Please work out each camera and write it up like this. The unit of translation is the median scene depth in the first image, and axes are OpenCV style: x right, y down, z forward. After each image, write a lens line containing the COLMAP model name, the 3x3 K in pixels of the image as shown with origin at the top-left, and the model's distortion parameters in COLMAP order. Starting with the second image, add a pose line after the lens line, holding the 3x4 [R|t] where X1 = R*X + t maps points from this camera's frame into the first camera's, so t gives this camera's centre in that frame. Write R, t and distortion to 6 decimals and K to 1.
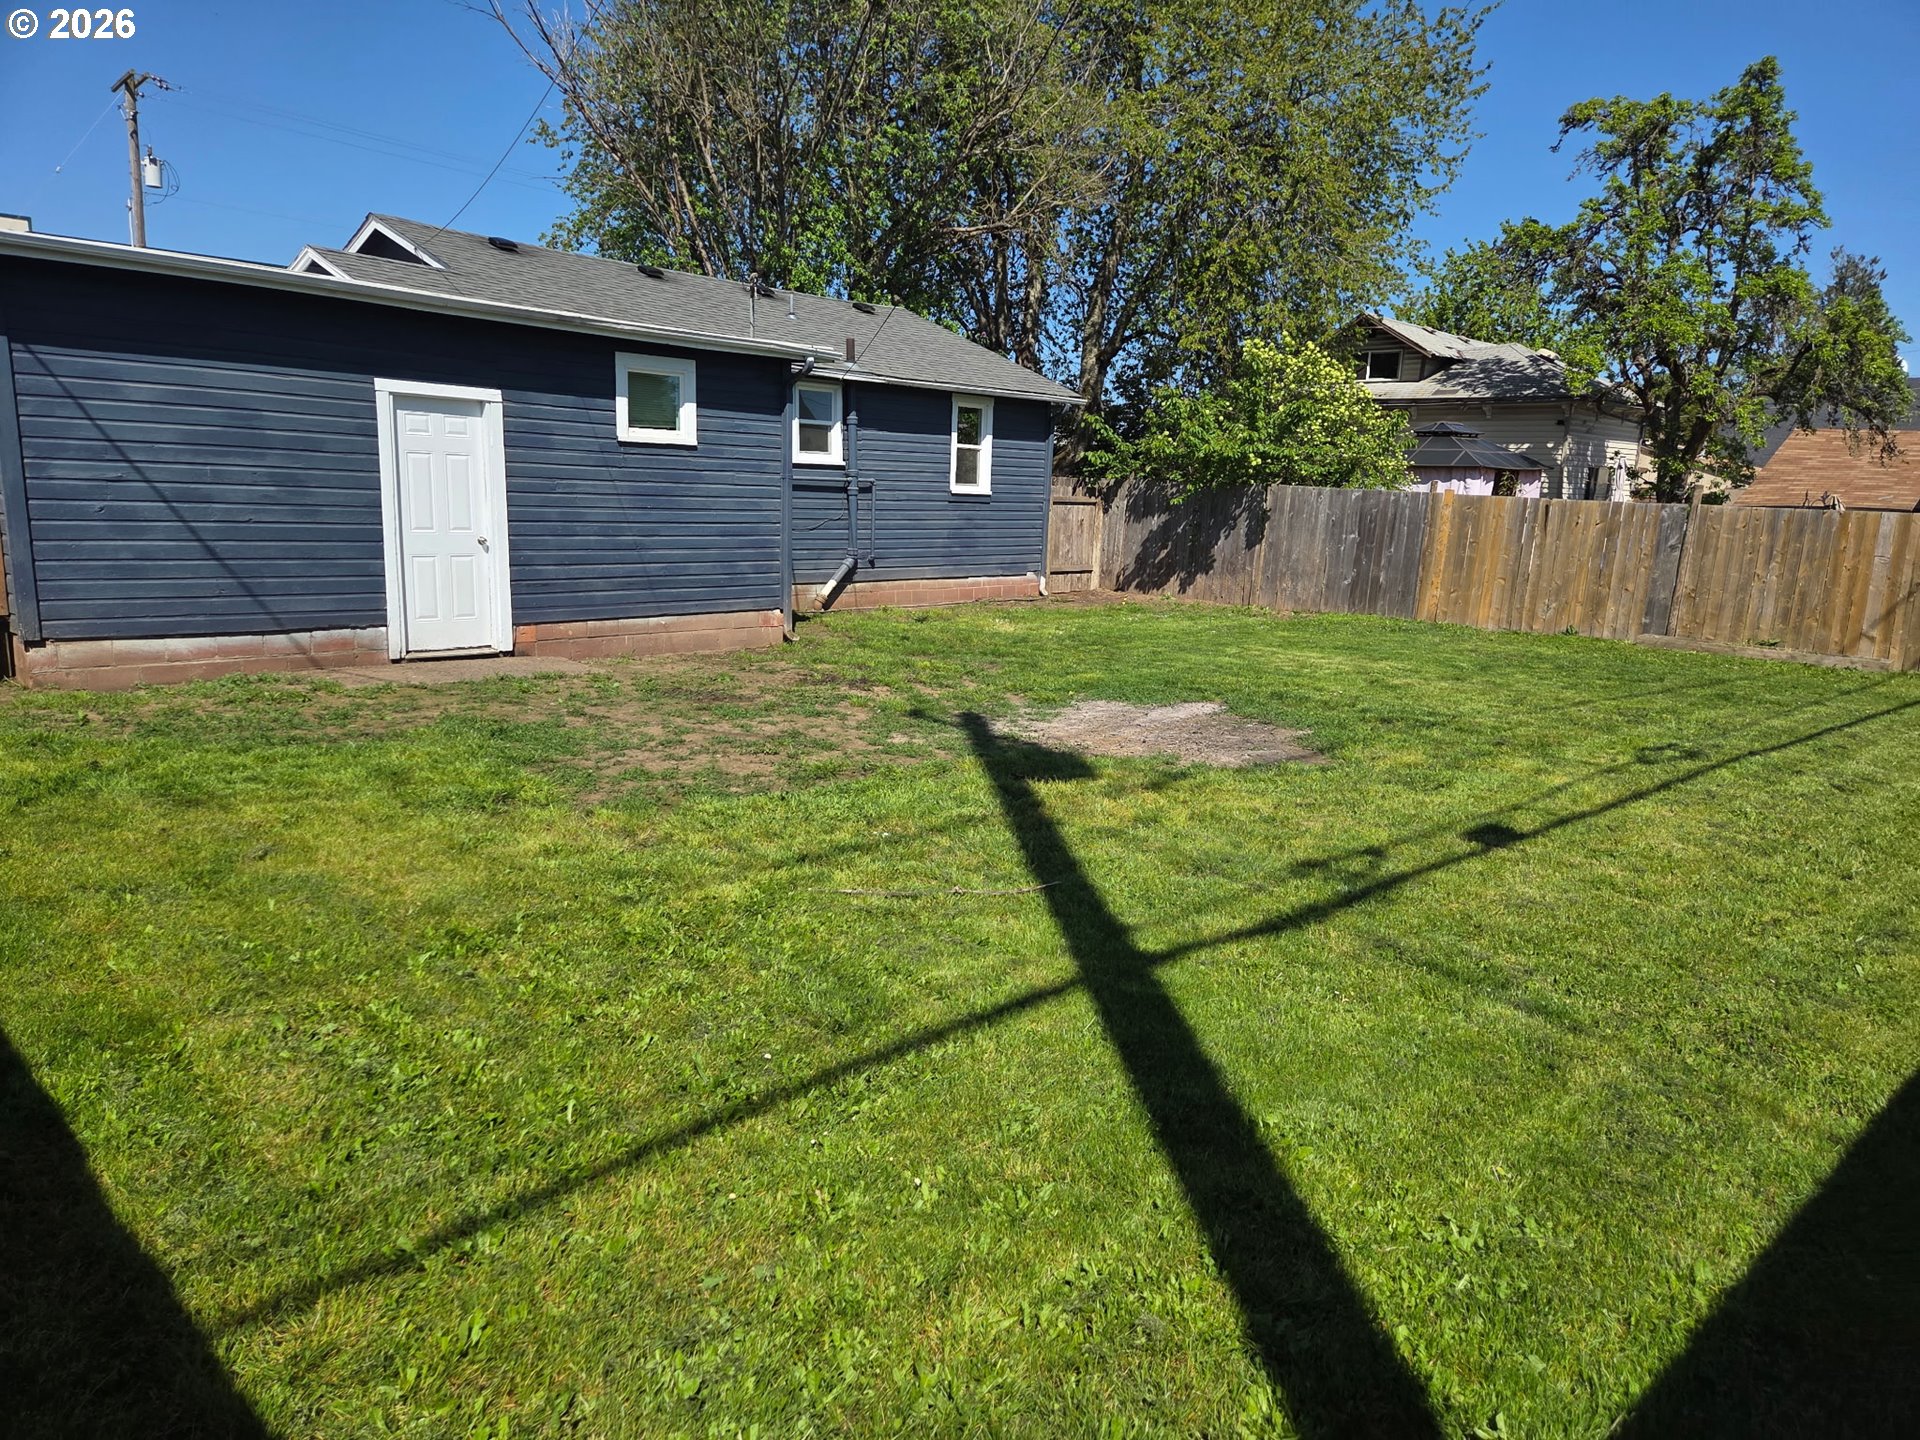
lens RADIAL K [[1293.1, 0, 956.6], [0, 1293.1, 714.5], [0, 0, 1]] dist [0.133530, -0.168700]
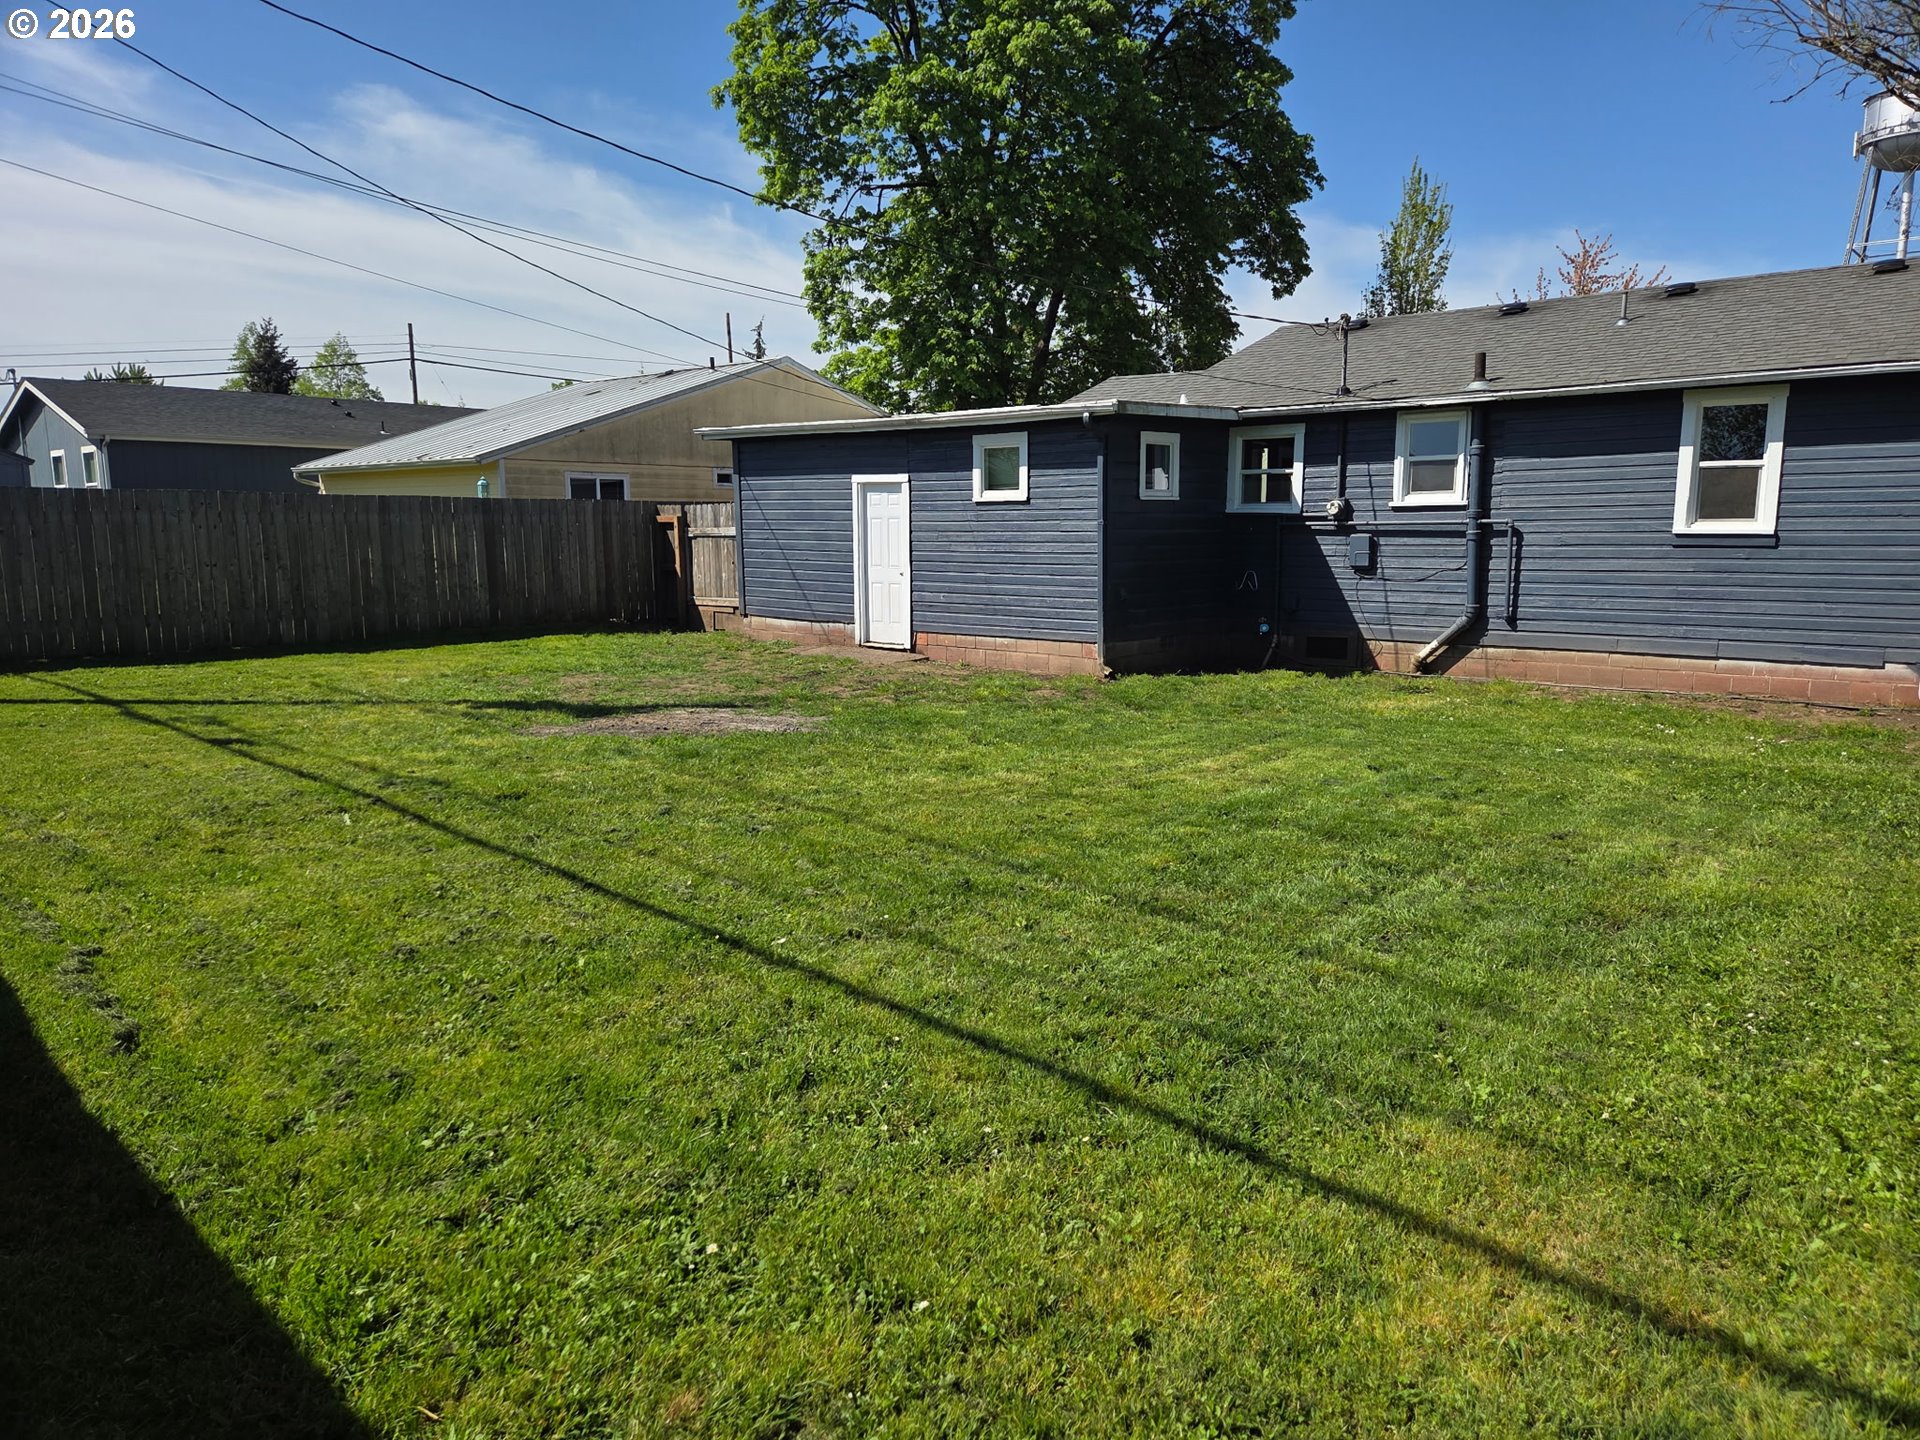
lens RADIAL K [[1293.1, 0, 956.6], [0, 1293.1, 714.5], [0, 0, 1]] dist [0.133530, -0.168700]
pose [[0.044416, 0.102883, -0.993701, 1.079199], [-0.177473, 0.979674, 0.093498, -0.117380], [0.983123, 0.172203, 0.061773, 0.941706]]
